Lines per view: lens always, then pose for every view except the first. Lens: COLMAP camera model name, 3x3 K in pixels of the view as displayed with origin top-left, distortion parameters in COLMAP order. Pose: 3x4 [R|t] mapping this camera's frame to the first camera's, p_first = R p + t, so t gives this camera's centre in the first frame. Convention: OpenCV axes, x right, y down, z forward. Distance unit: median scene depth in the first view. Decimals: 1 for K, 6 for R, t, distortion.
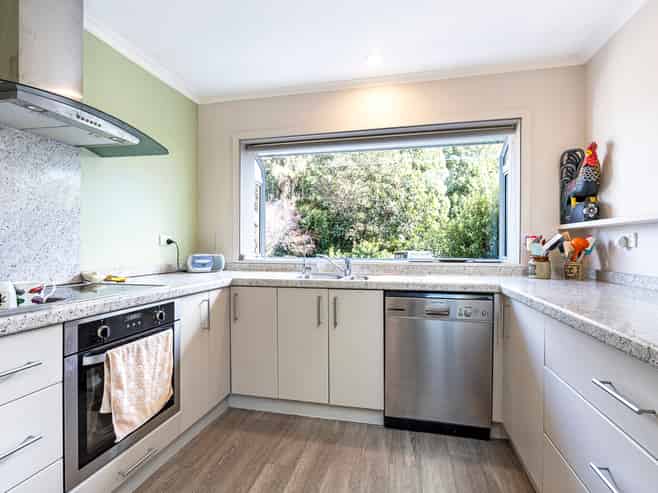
lens RADIAL K [[324.4, 0, 331.3], [0, 324.4, 248.5], [0, 0, 1]] dist [-0.003271, -0.000387]
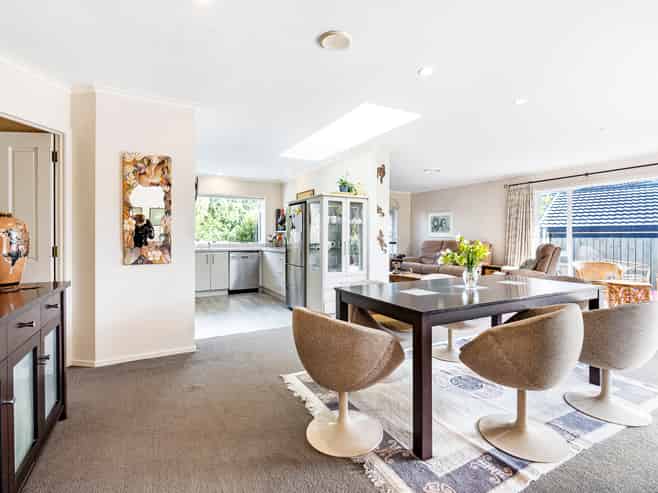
lens RADIAL K [[324.4, 0, 331.3], [0, 324.4, 248.5], [0, 0, 1]] dist [-0.003271, -0.000387]
pose [[0.735799, -0.024513, 0.676756, -1.197799], [0.003154, 0.999458, 0.032772, -0.001738], [-0.677192, -0.021979, 0.735478, -1.944804]]
